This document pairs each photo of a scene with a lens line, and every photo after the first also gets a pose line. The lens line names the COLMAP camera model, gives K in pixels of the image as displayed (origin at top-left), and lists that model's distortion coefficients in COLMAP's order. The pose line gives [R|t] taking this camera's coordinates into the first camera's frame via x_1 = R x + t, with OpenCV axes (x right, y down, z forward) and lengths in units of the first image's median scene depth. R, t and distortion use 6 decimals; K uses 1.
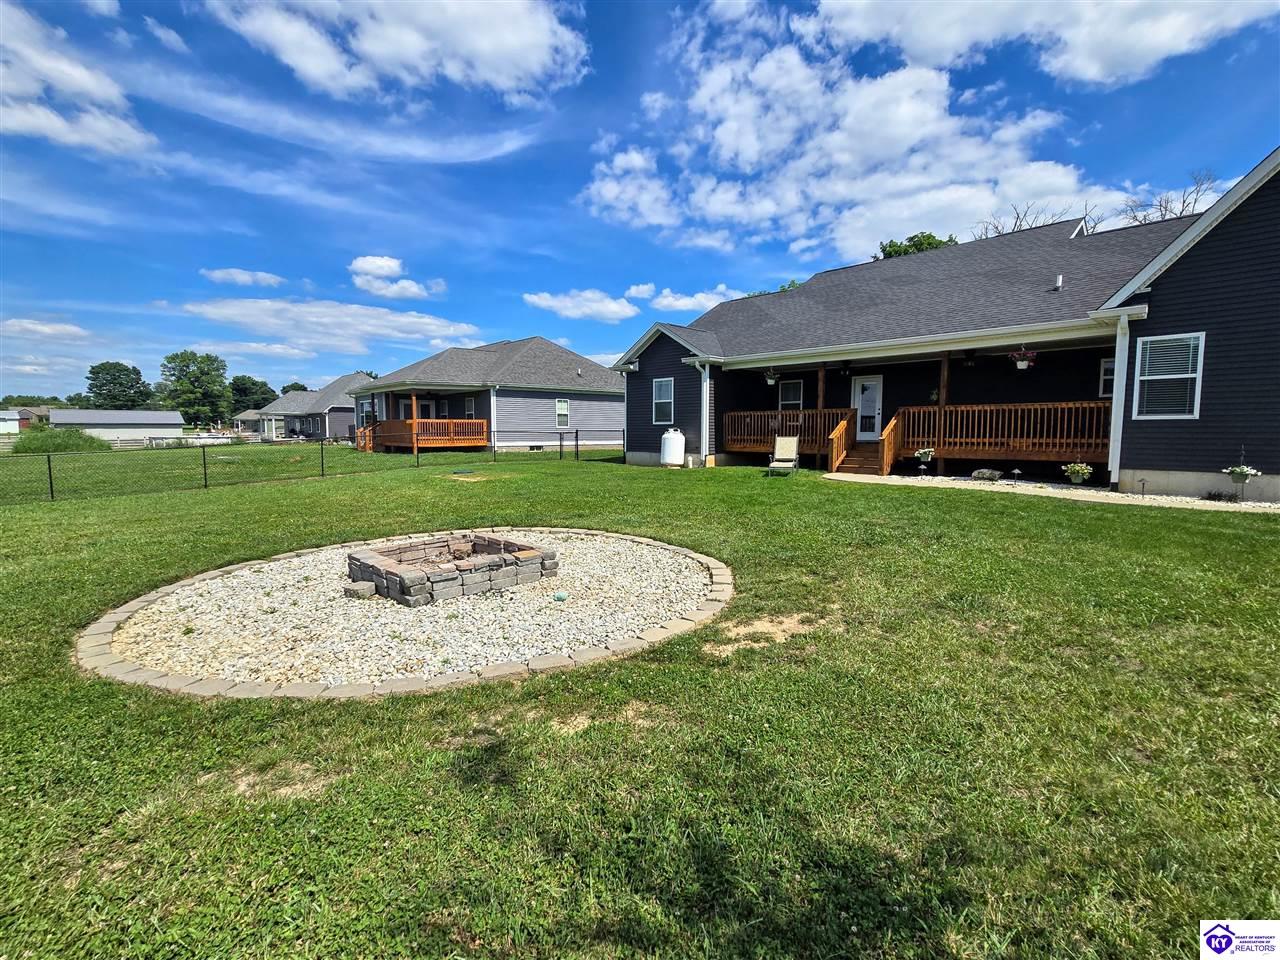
lens RADIAL K [[530.5, 0, 639.8], [0, 530.5, 476.4], [0, 0, 1]] dist [-0.003268, 0.000990]
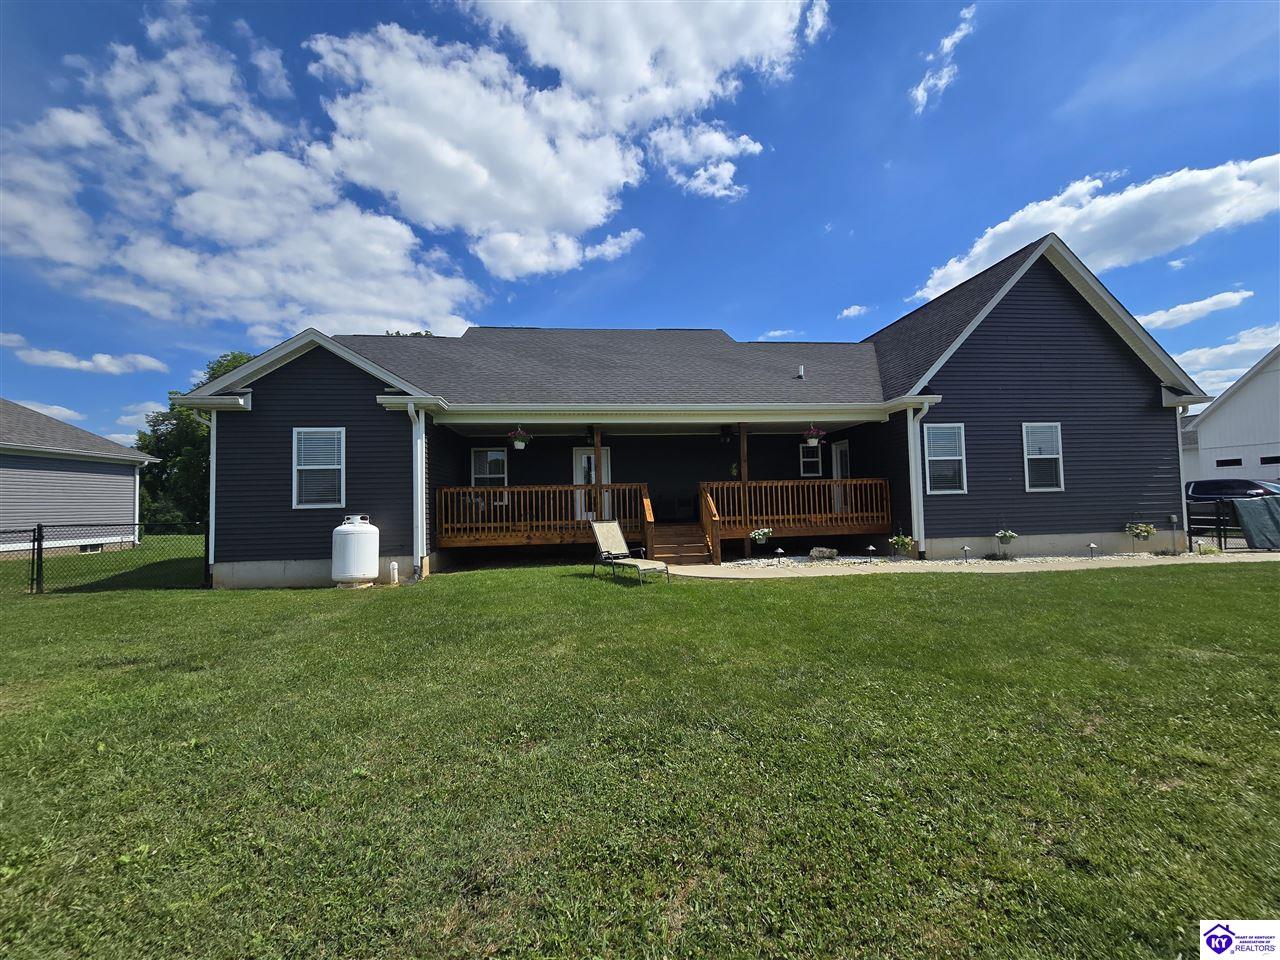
lens RADIAL K [[530.5, 0, 640.7], [0, 530.5, 478.7], [0, 0, 1]] dist [-0.003268, 0.000990]
pose [[0.639204, 0.023523, 0.768677, -0.247493], [0.090062, 0.990365, -0.105198, -0.057426], [-0.763745, 0.136472, 0.630927, 0.560538]]
